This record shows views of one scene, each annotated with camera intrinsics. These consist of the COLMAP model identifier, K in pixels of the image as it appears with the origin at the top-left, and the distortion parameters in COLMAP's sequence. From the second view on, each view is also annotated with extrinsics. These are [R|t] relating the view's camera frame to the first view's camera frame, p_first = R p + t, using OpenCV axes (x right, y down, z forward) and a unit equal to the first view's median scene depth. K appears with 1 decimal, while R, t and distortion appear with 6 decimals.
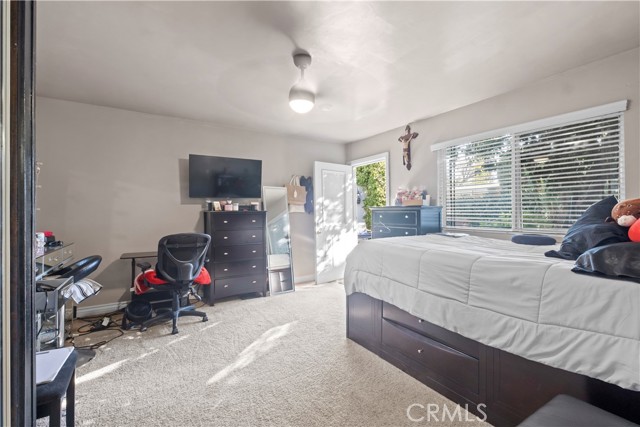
lens RADIAL K [[284.8, 0, 321.1], [0, 284.8, 208.8], [0, 0, 1]] dist [0.002155, -0.003812]
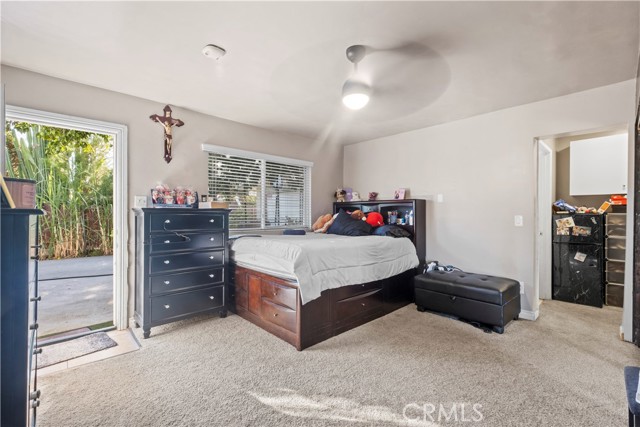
lens RADIAL K [[284.8, 0, 320.1], [0, 284.8, 217.0], [0, 0, 1]] dist [0.002155, -0.003812]
pose [[-0.188892, -0.000981, 0.981997, -0.562622], [-0.003827, 0.999993, 0.000263, 0.011560], [-0.981990, -0.003709, -0.188894, 0.761856]]
